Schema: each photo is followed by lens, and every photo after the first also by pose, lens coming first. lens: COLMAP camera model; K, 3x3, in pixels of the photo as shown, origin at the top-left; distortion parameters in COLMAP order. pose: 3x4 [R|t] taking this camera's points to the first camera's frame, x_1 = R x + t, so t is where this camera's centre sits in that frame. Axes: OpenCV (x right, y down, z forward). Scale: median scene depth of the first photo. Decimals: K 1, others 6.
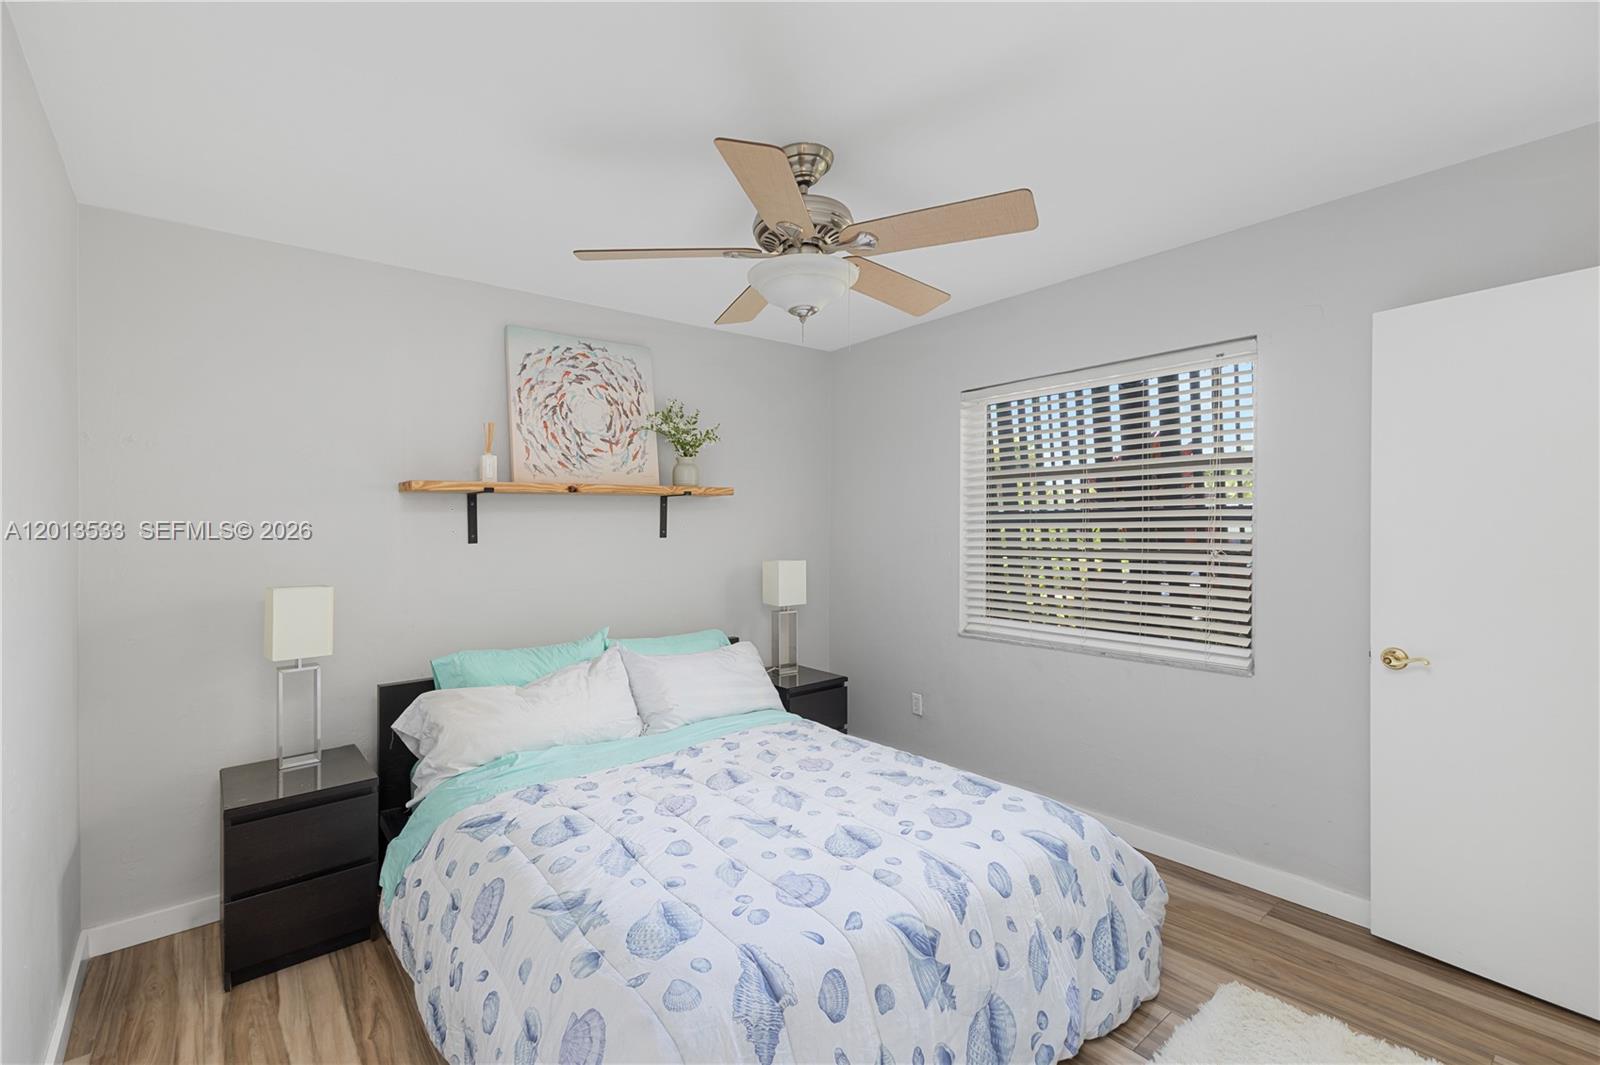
lens RADIAL K [[688.0, 0, 812.1], [0, 688.0, 525.7], [0, 0, 1]] dist [-0.000035, -0.000835]
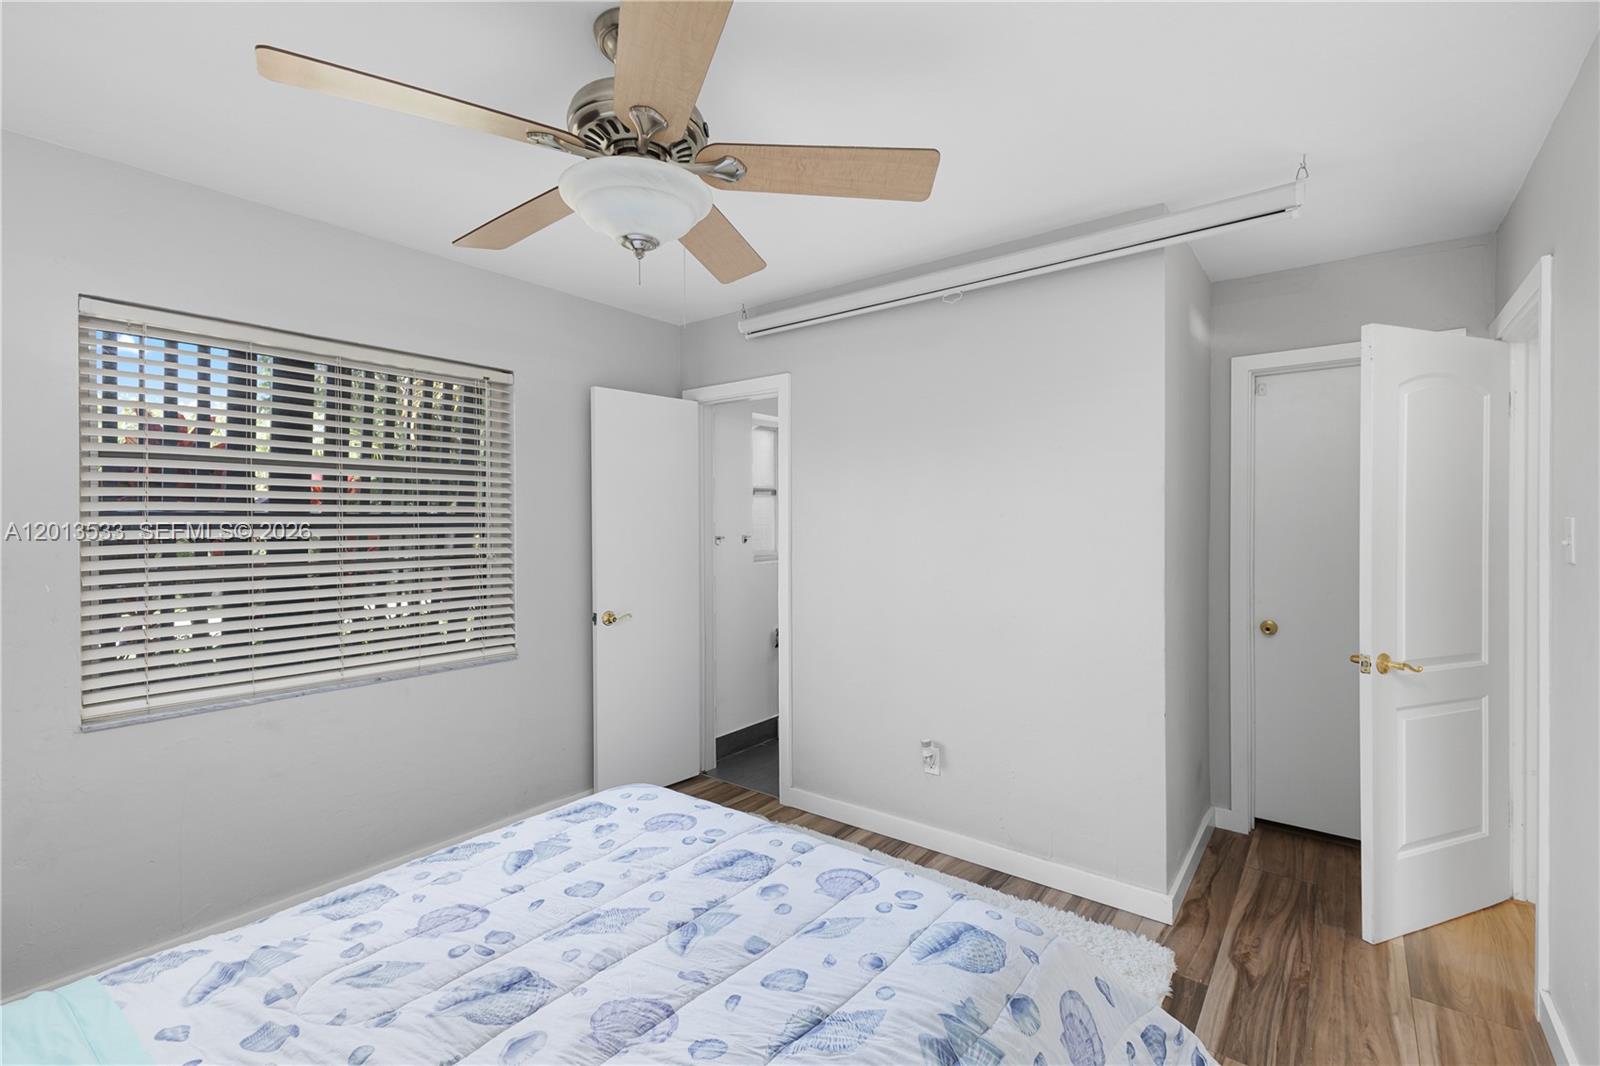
lens RADIAL K [[659.9, 0, 797.6], [0, 659.9, 540.2], [0, 0, 1]] dist [0.002419, 0.000088]
pose [[-0.163929, -0.007000, 0.986447, -0.683658], [0.008349, 0.999929, 0.008483, 0.010433], [-0.986437, 0.009627, -0.163859, 0.871432]]
